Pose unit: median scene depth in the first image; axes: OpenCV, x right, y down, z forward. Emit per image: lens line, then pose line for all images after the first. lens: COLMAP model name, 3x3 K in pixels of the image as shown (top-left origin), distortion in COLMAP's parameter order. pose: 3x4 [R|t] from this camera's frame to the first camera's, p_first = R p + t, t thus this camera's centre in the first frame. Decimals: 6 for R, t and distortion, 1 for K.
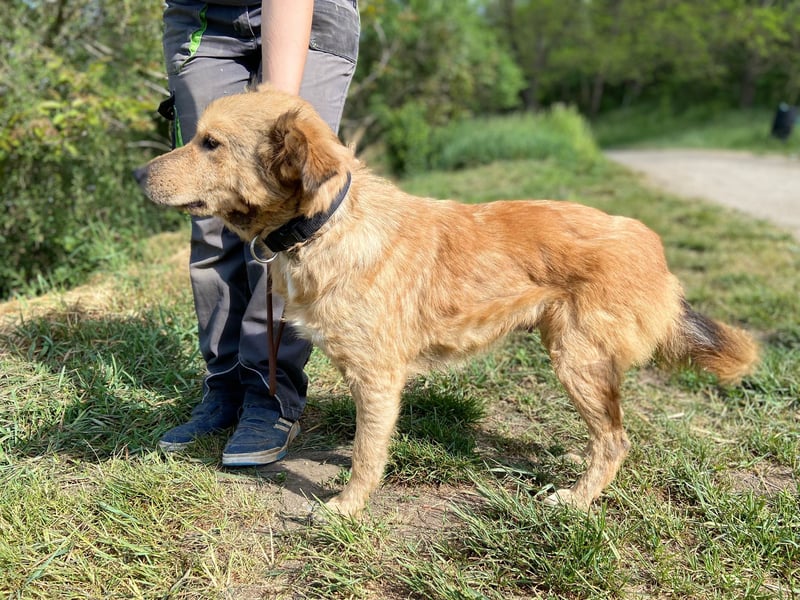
lens RADIAL K [[820.6, 0, 440.4], [0, 820.6, 305.4], [0, 0, 1]] dist [0.101239, -0.227679]
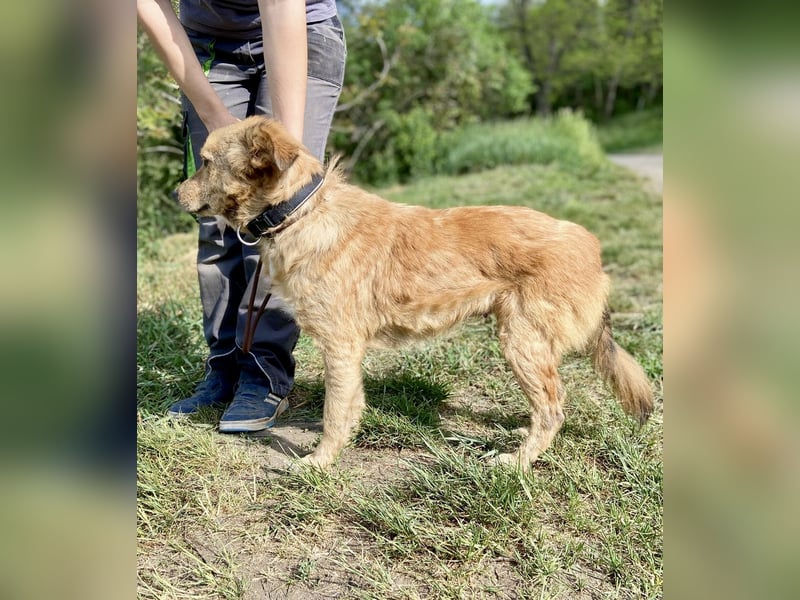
lens RADIAL K [[831.3, 0, 402.8], [0, 831.3, 300.3], [0, 0, 1]] dist [0.094148, -0.184471]
pose [[0.998087, 0.012162, -0.060609, 0.047137], [-0.012841, 0.999859, -0.010839, 0.012992], [0.060469, 0.011596, 0.998103, -0.121848]]
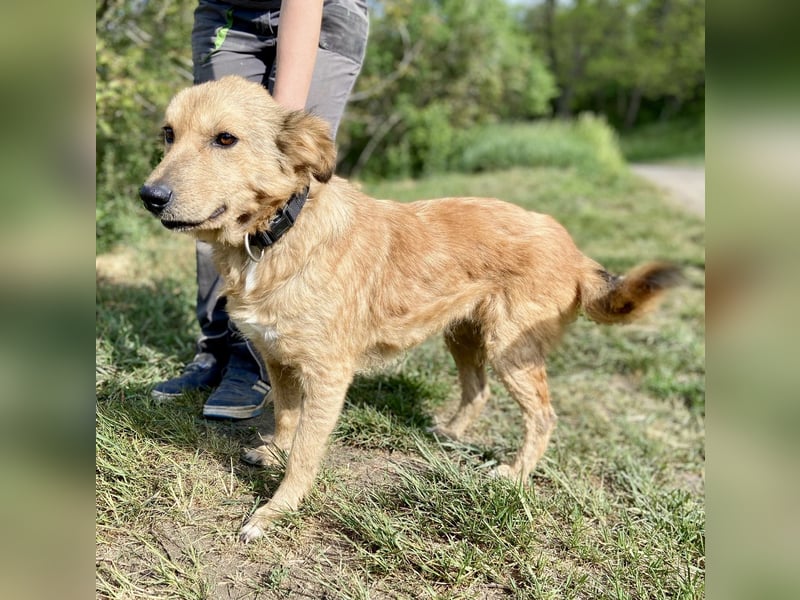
lens RADIAL K [[831.3, 0, 369.8], [0, 831.3, 295.6], [0, 0, 1]] dist [0.094148, -0.184471]
pose [[0.990861, 0.084365, -0.105248, 0.045596], [-0.085897, 0.996253, -0.010100, 0.017517], [0.104001, 0.019048, 0.994395, -0.069289]]
